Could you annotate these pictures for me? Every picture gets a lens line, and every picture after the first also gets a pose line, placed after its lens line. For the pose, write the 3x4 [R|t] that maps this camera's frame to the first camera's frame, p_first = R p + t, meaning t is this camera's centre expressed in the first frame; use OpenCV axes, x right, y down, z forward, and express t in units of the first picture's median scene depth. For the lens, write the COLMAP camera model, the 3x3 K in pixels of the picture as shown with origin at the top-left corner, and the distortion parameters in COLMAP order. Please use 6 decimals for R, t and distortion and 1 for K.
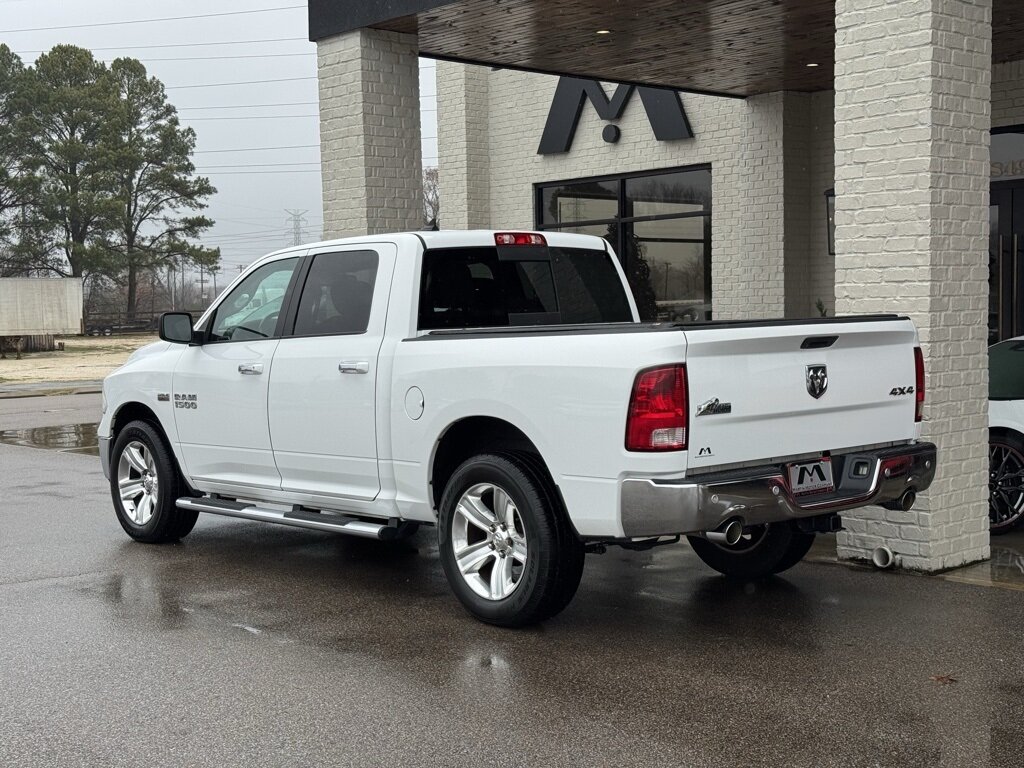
lens RADIAL K [[1424.0, 0, 503.4], [0, 1424.0, 385.6], [0, 0, 1]] dist [0.135585, 0.000000]
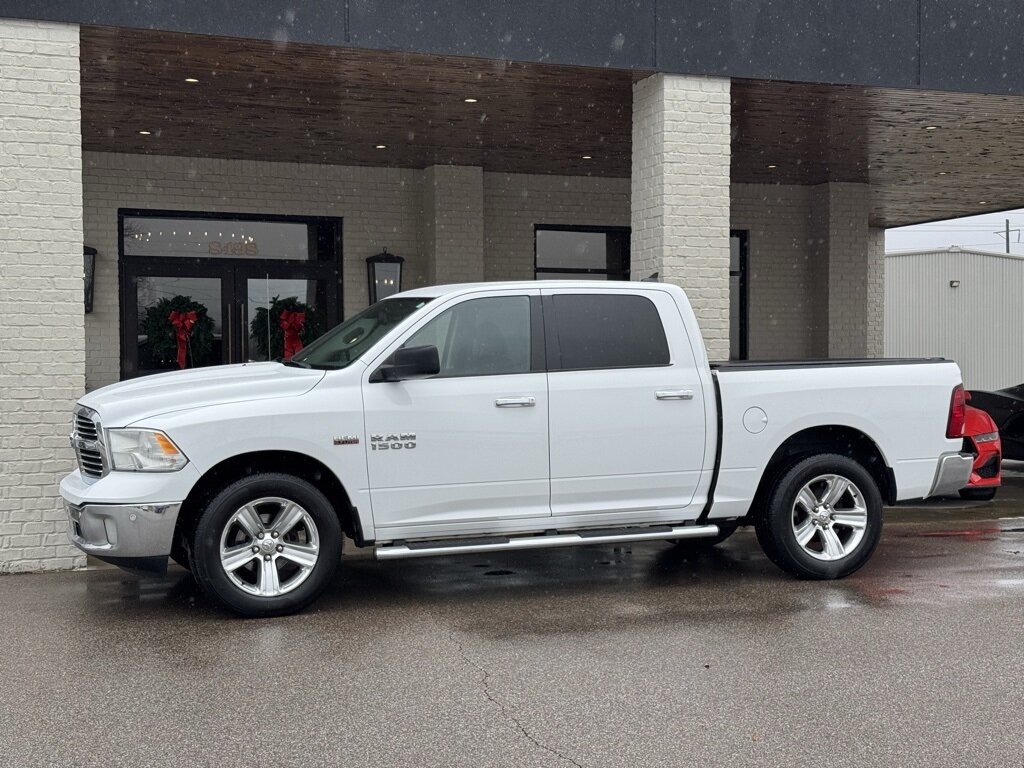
lens RADIAL K [[1424.0, 0, 510.2], [0, 1424.0, 384.5], [0, 0, 1]] dist [0.135585, 0.000000]
pose [[0.351163, 0.003609, 0.936307, -1.038715], [0.049686, 0.998512, -0.022484, -0.001277], [-0.934995, 0.054417, 0.350461, 0.592609]]
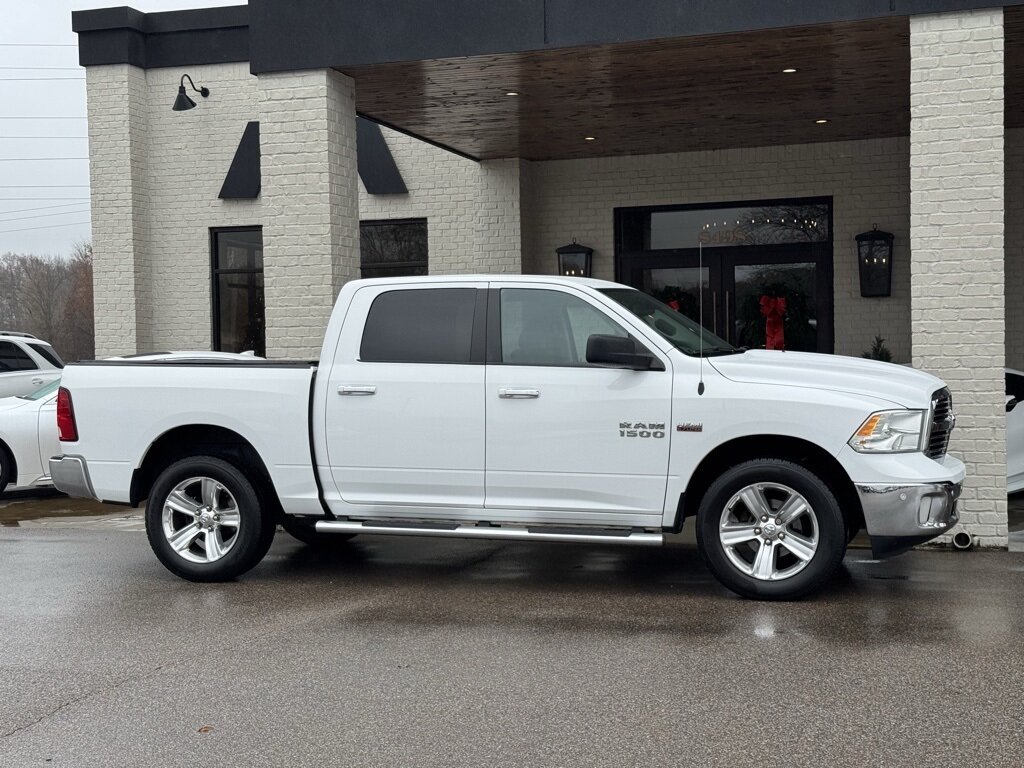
lens RADIAL K [[1424.0, 0, 508.8], [0, 1424.0, 383.8], [0, 0, 1]] dist [0.135585, 0.000000]
pose [[0.862320, -0.007346, 0.506310, -0.633191], [0.029289, 0.998944, -0.035389, 0.015095], [-0.505515, 0.045346, 0.861625, 0.100651]]
